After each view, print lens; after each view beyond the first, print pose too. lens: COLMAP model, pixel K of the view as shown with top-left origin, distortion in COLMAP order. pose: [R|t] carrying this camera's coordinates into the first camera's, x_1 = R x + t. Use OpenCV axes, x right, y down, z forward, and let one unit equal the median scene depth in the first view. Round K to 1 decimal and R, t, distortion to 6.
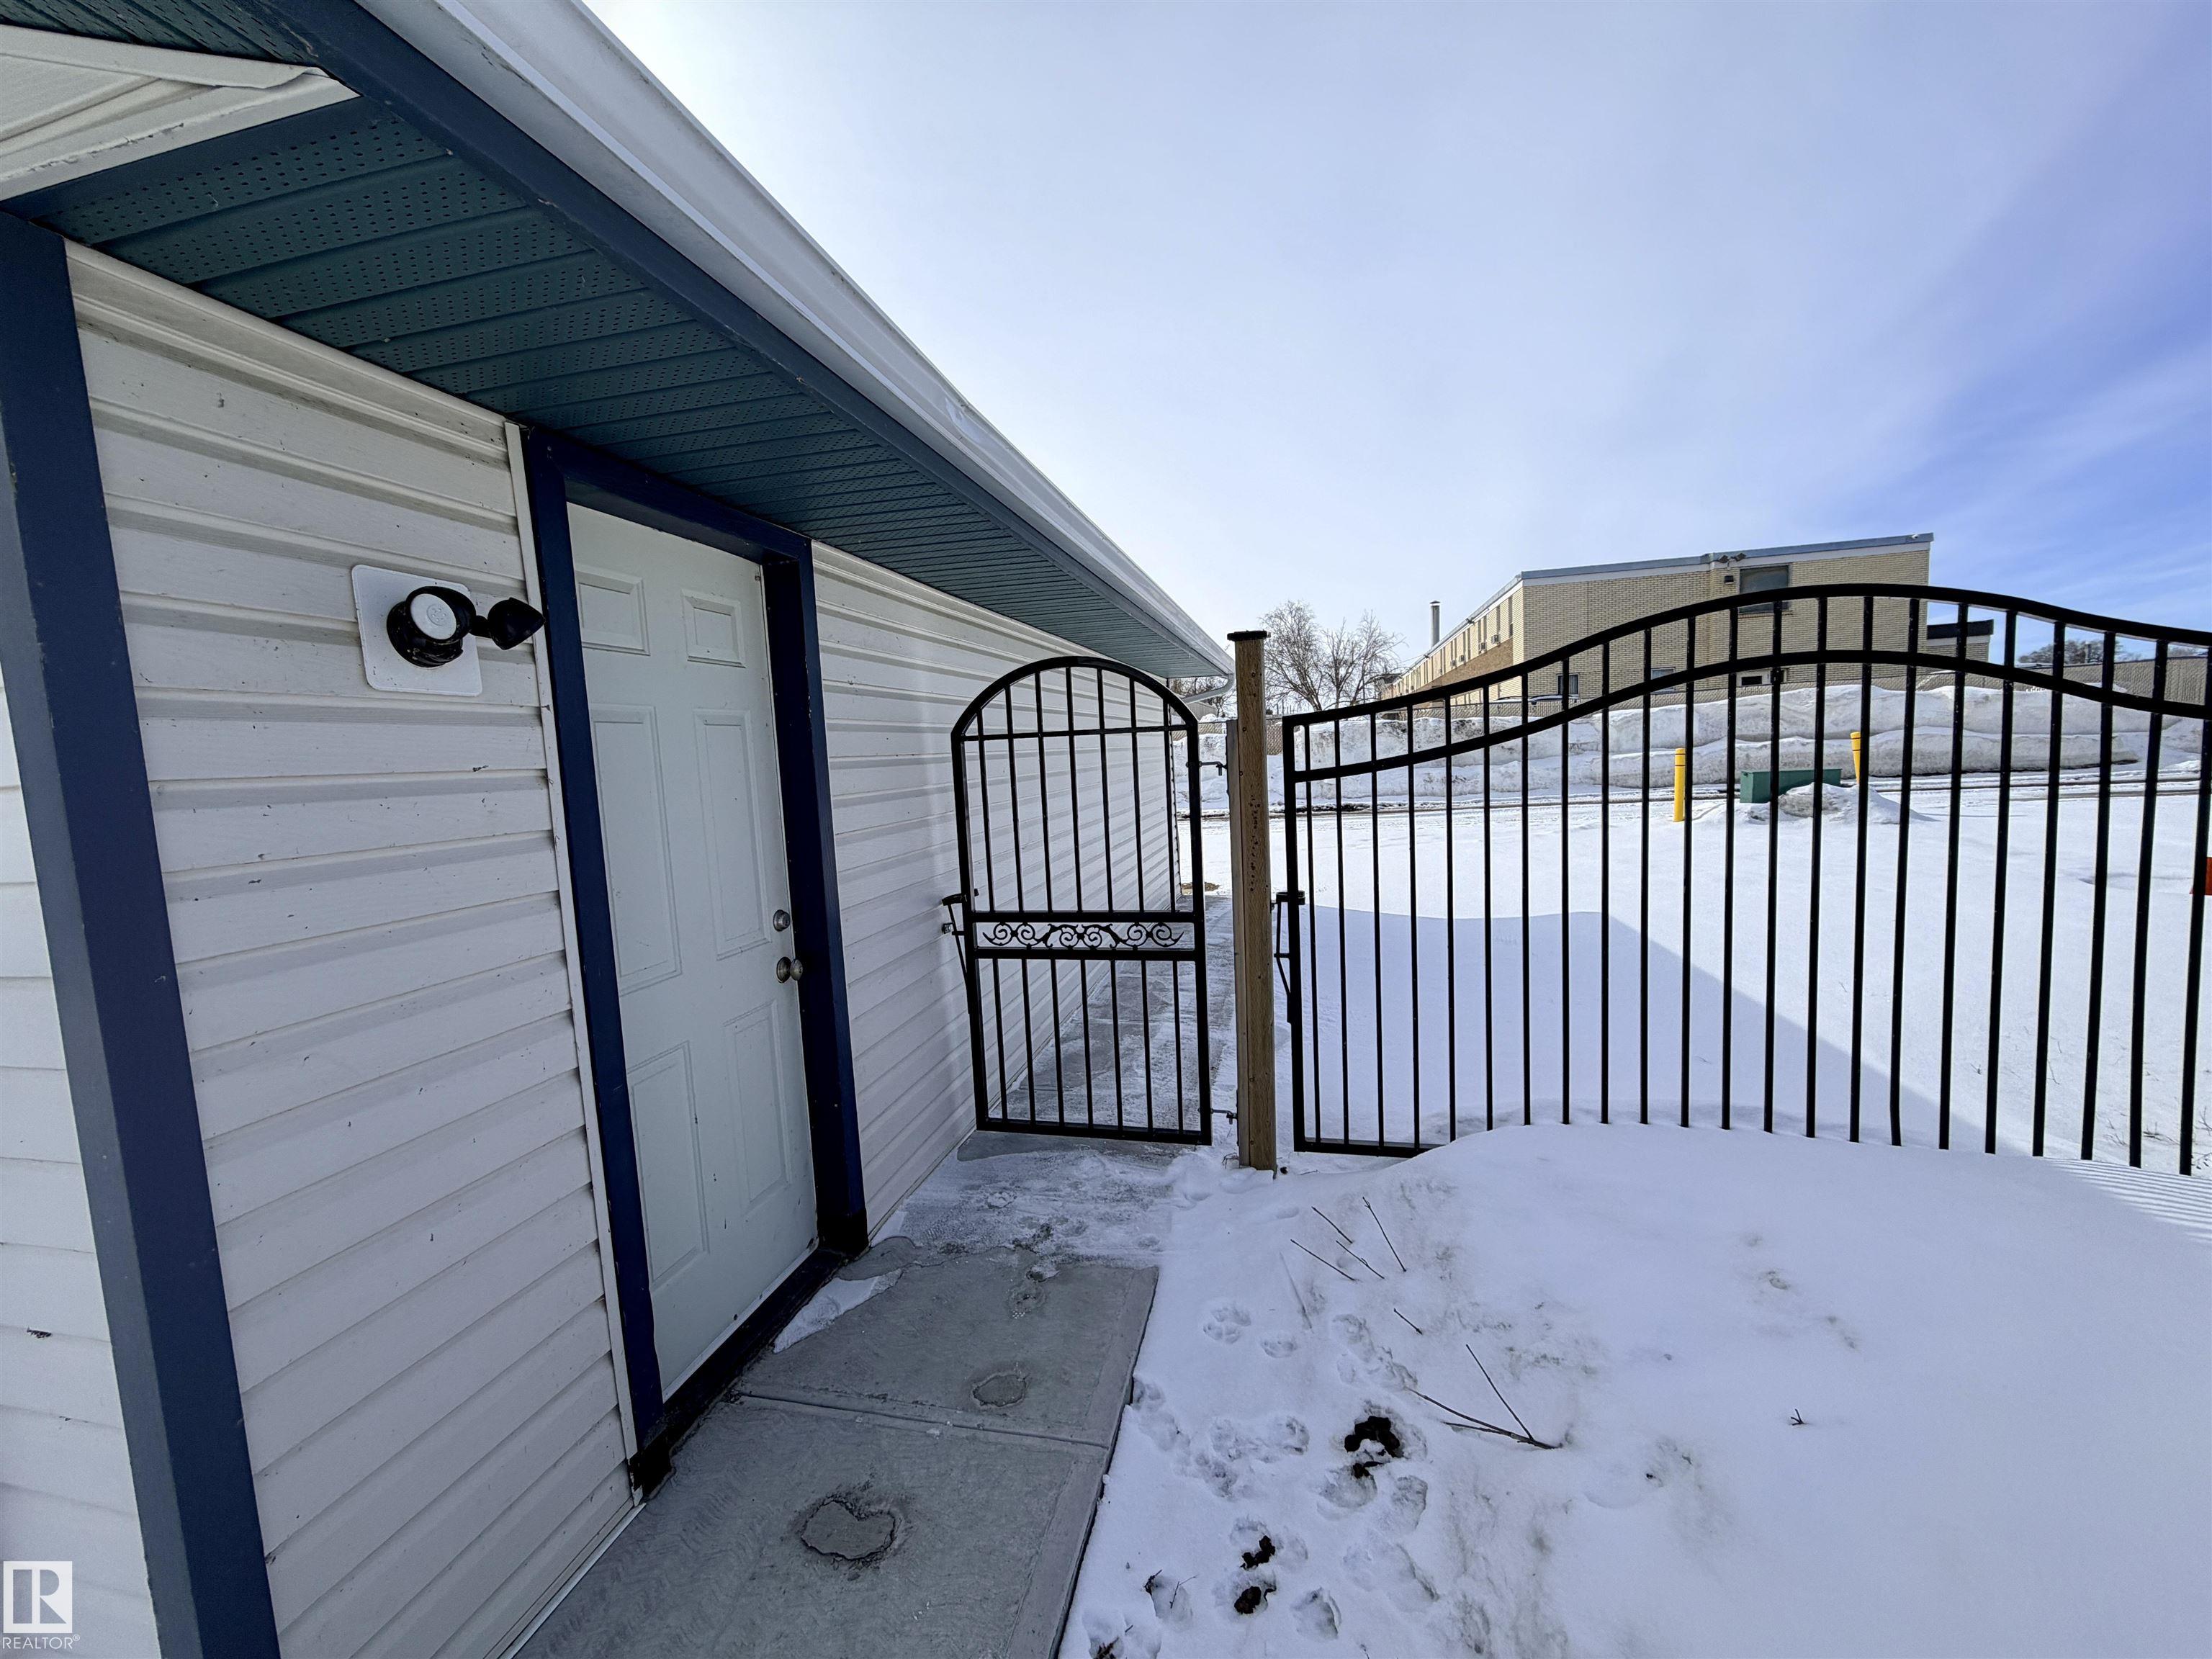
lens RADIAL K [[879.9, 0, 1112.0], [0, 879.9, 829.0], [0, 0, 1]] dist [-0.000466, 0.001381]
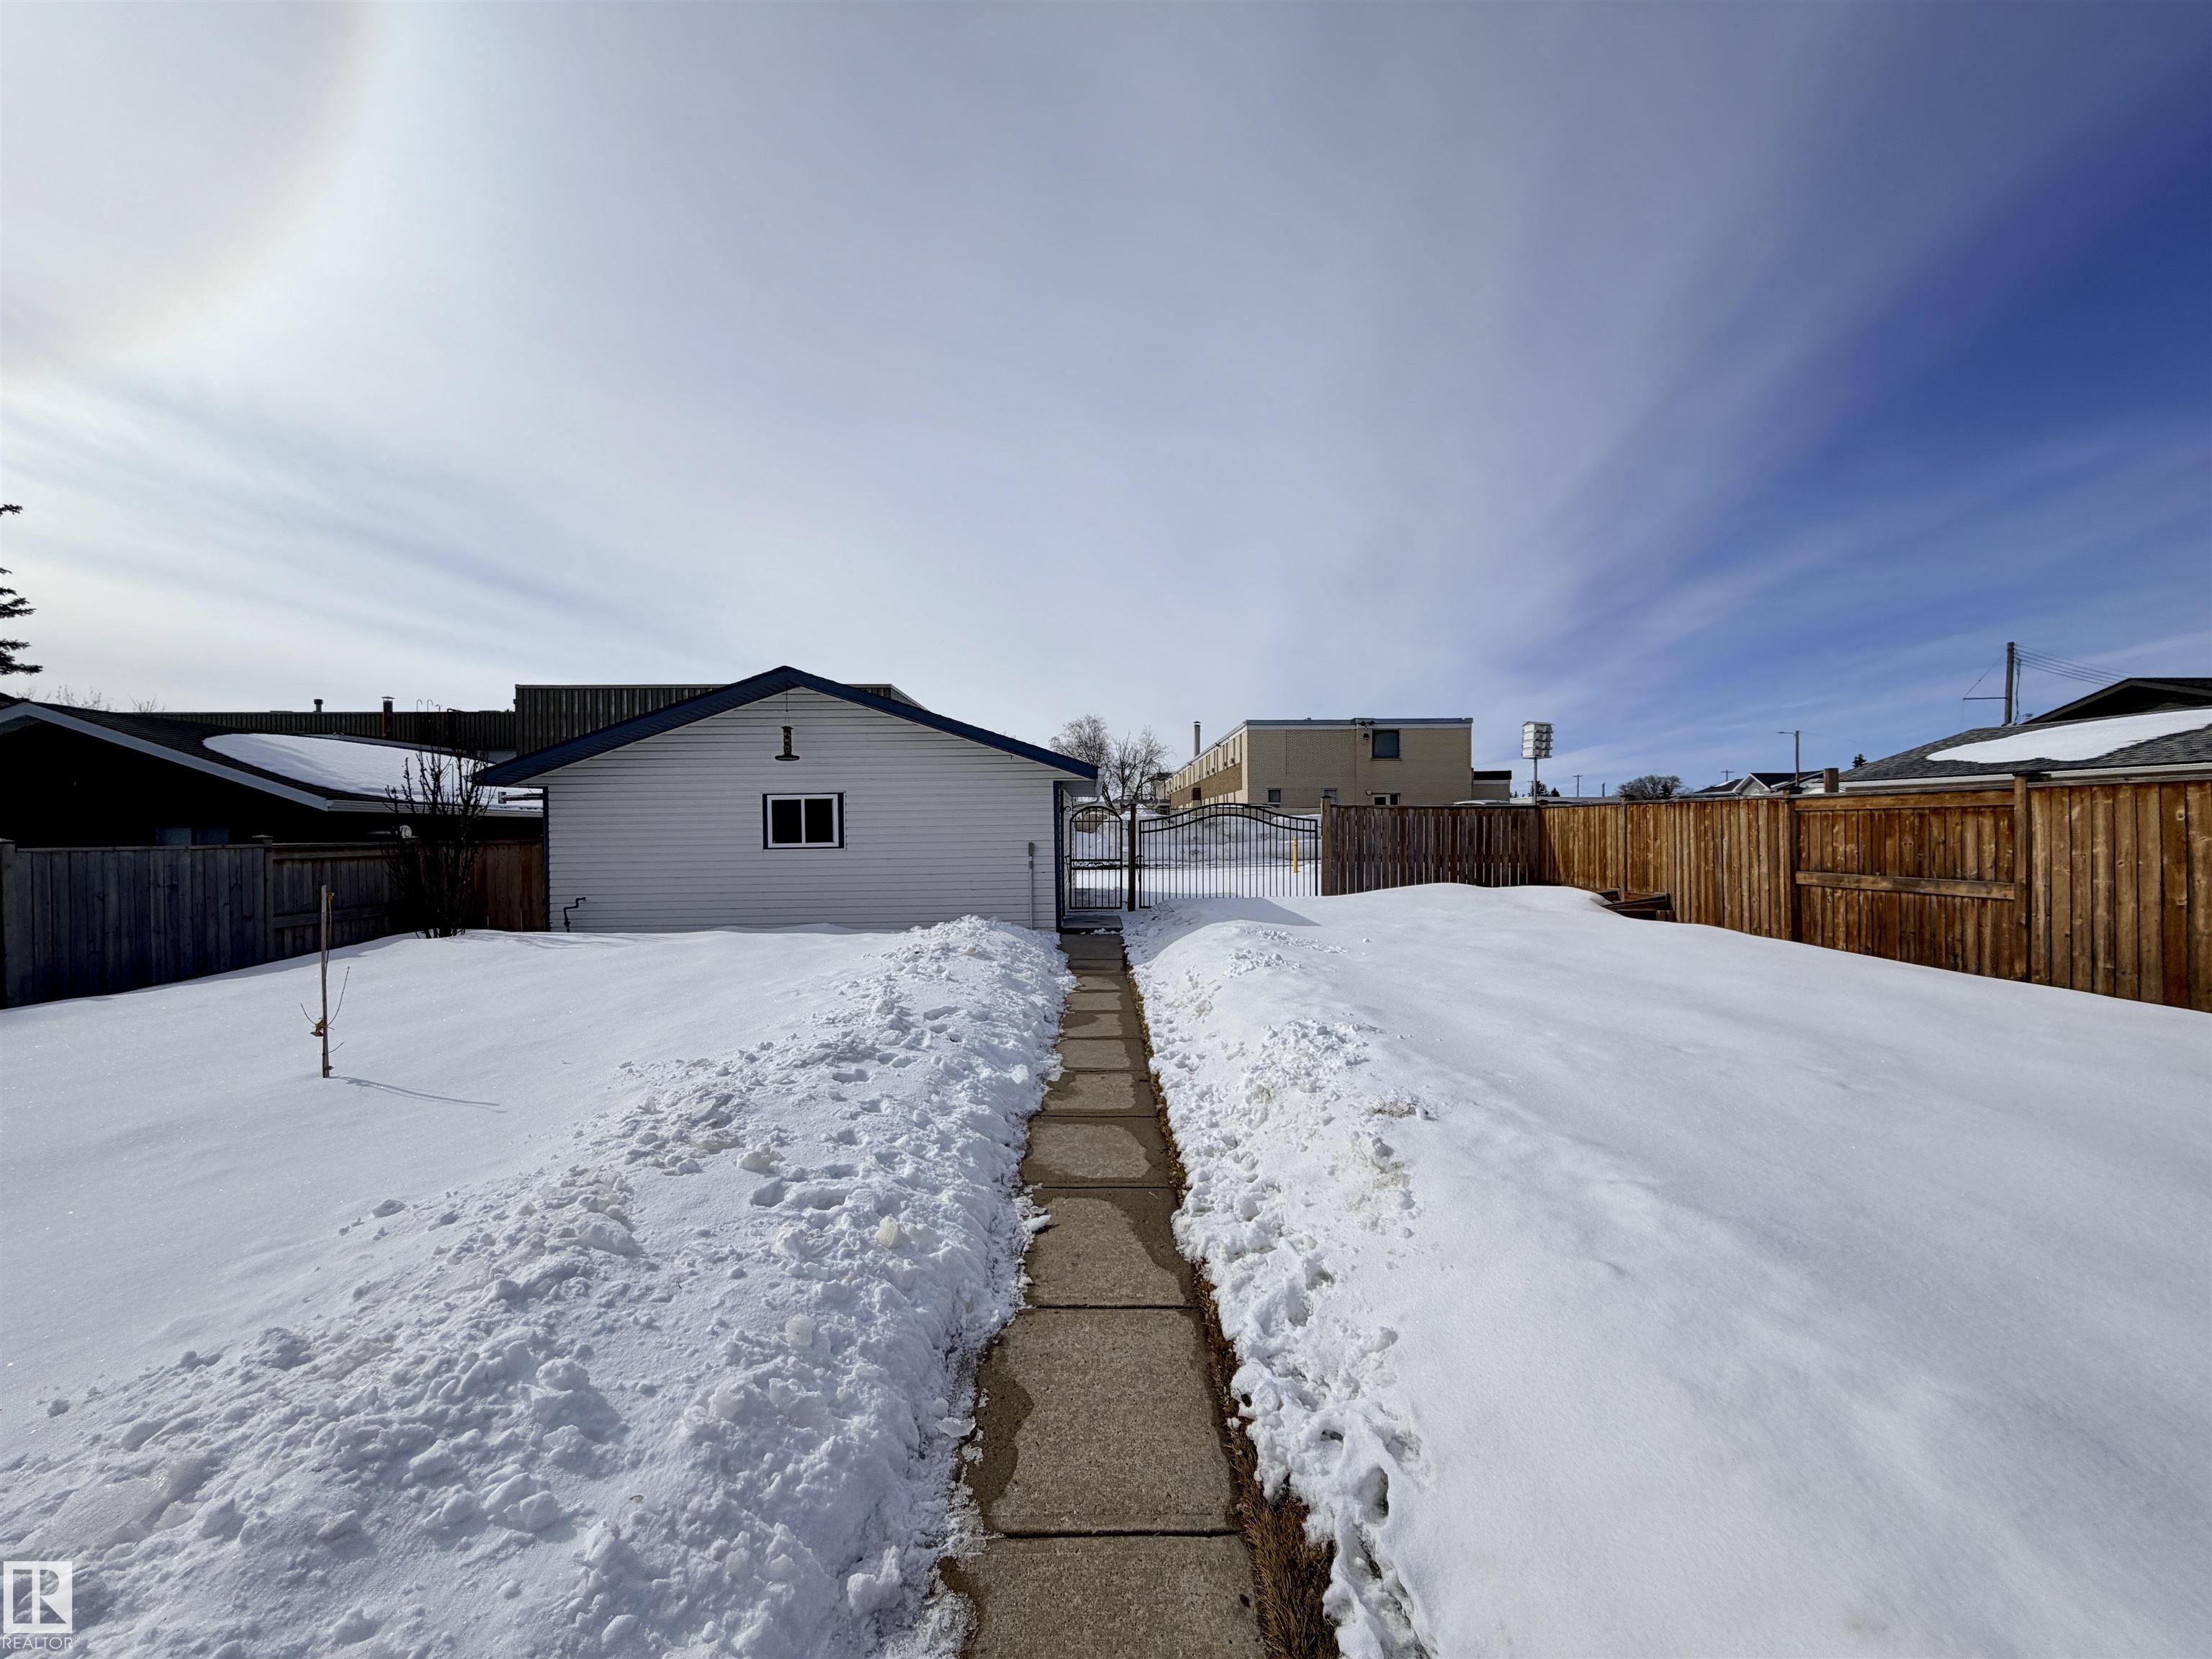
lens RADIAL K [[879.9, 0, 1100.7], [0, 879.9, 824.7], [0, 0, 1]] dist [-0.000466, 0.001381]
pose [[0.971652, 0.044482, 0.232192, -0.067313], [-0.021984, 0.994884, -0.098601, 0.023062], [-0.235390, 0.090702, 0.967659, -0.215472]]
